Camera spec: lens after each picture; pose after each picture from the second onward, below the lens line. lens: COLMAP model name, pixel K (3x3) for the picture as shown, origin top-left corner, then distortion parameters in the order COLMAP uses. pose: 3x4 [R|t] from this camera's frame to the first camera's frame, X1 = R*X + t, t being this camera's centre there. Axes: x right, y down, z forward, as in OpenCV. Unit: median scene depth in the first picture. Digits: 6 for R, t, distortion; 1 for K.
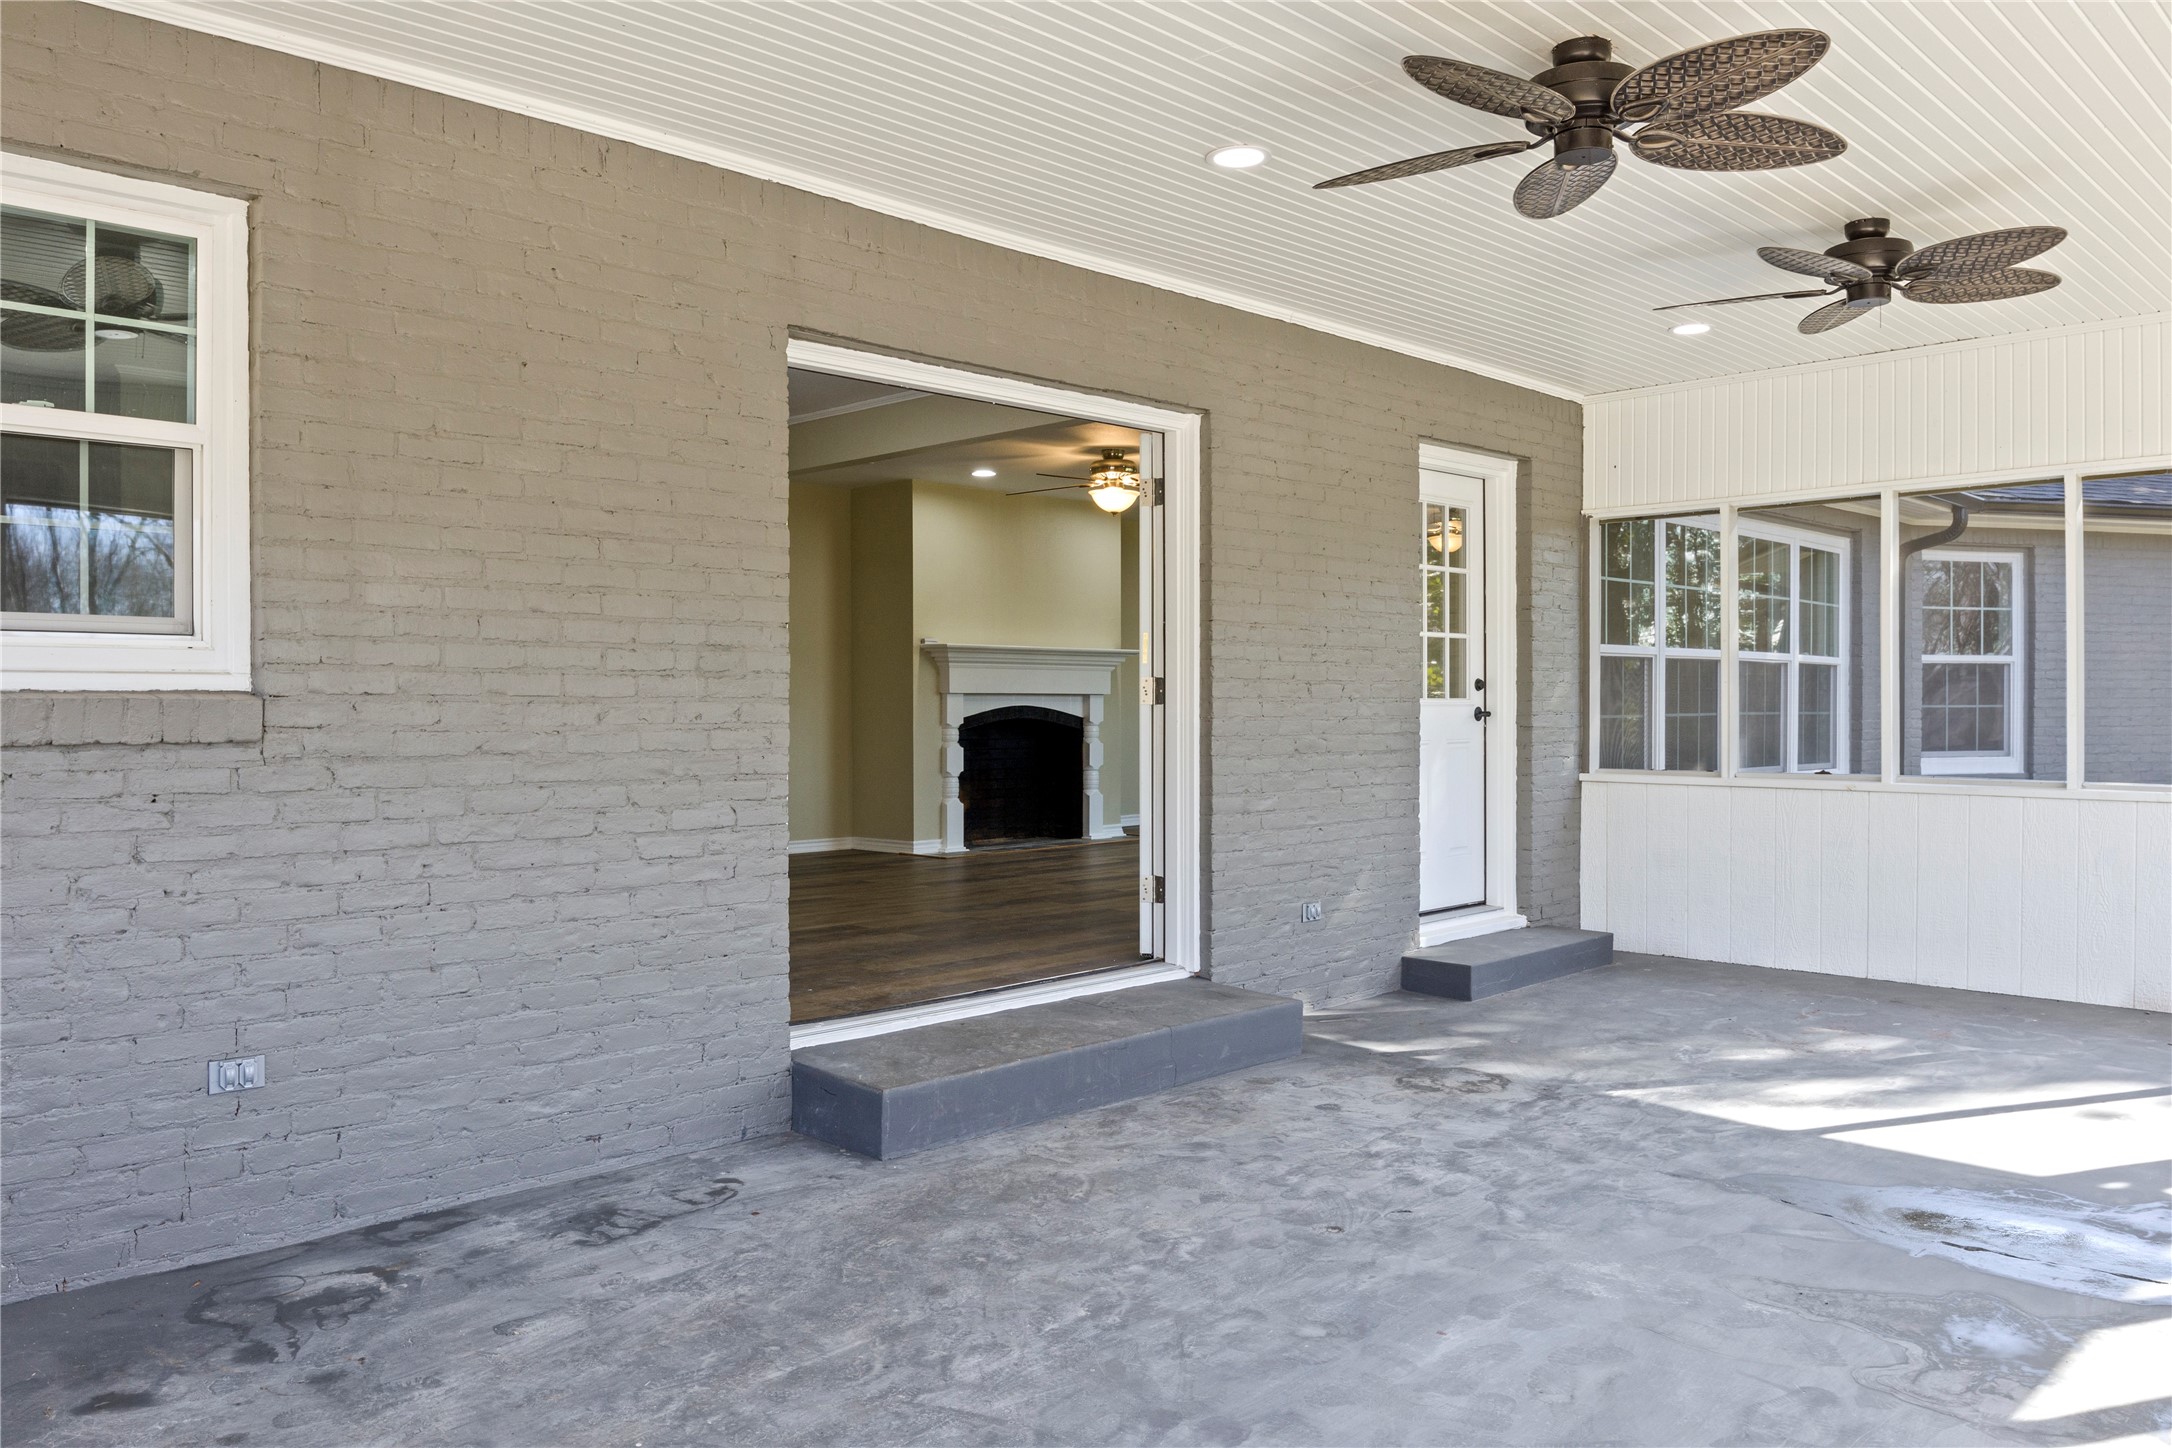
lens RADIAL K [[1624.8, 0, 1085.7], [0, 1624.8, 717.2], [0, 0, 1]] dist [-0.003515, -0.012135]
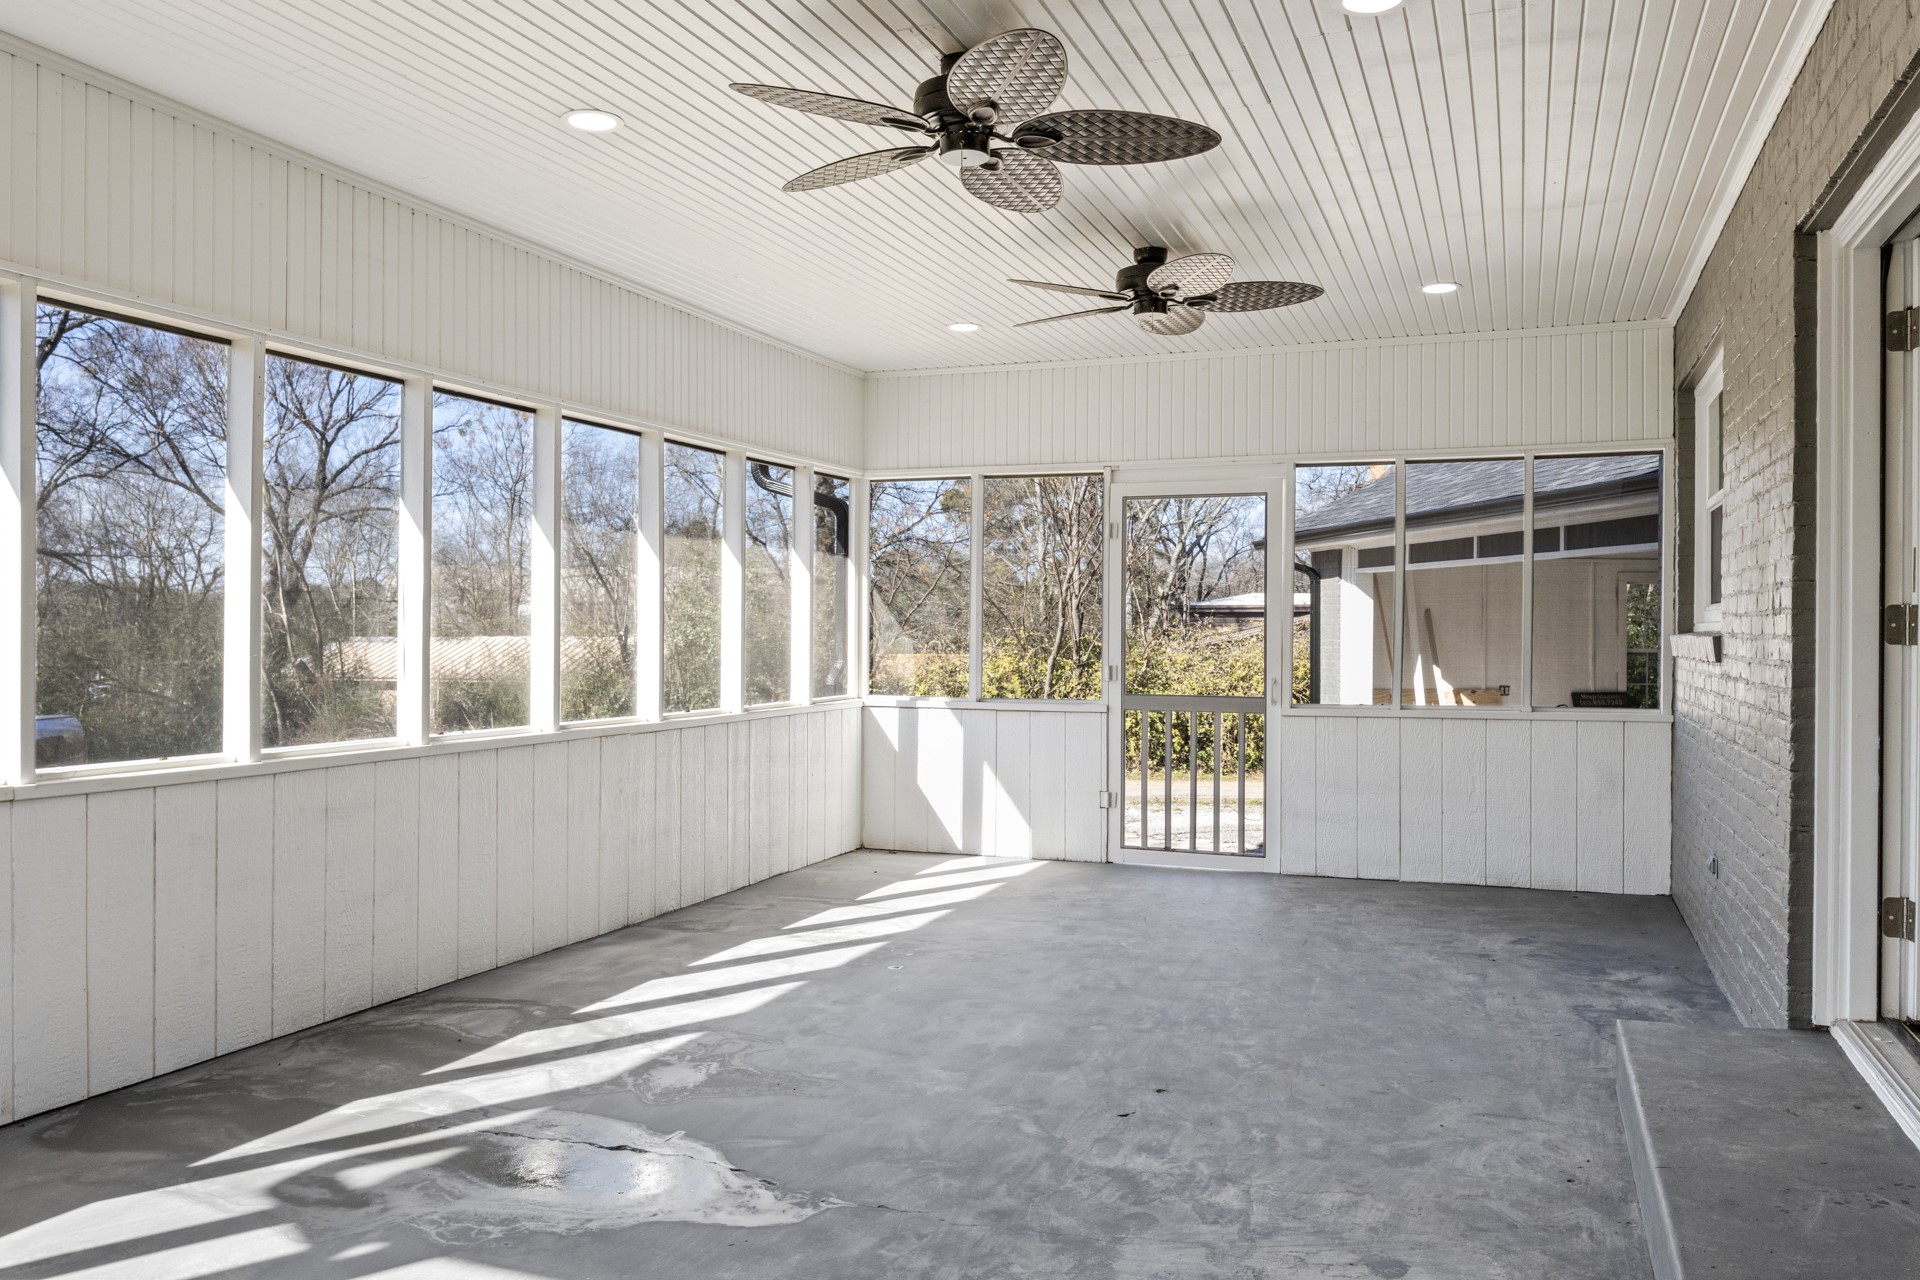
lens RADIAL K [[1436.3, 0, 959.9], [0, 1436.3, 636.9], [0, 0, 1]] dist [-0.003515, -0.012135]
pose [[-0.923141, -0.002474, -0.384453, 0.622258], [-0.007567, 0.999903, 0.011735, -0.018562], [0.384386, 0.013742, -0.923070, 1.722957]]
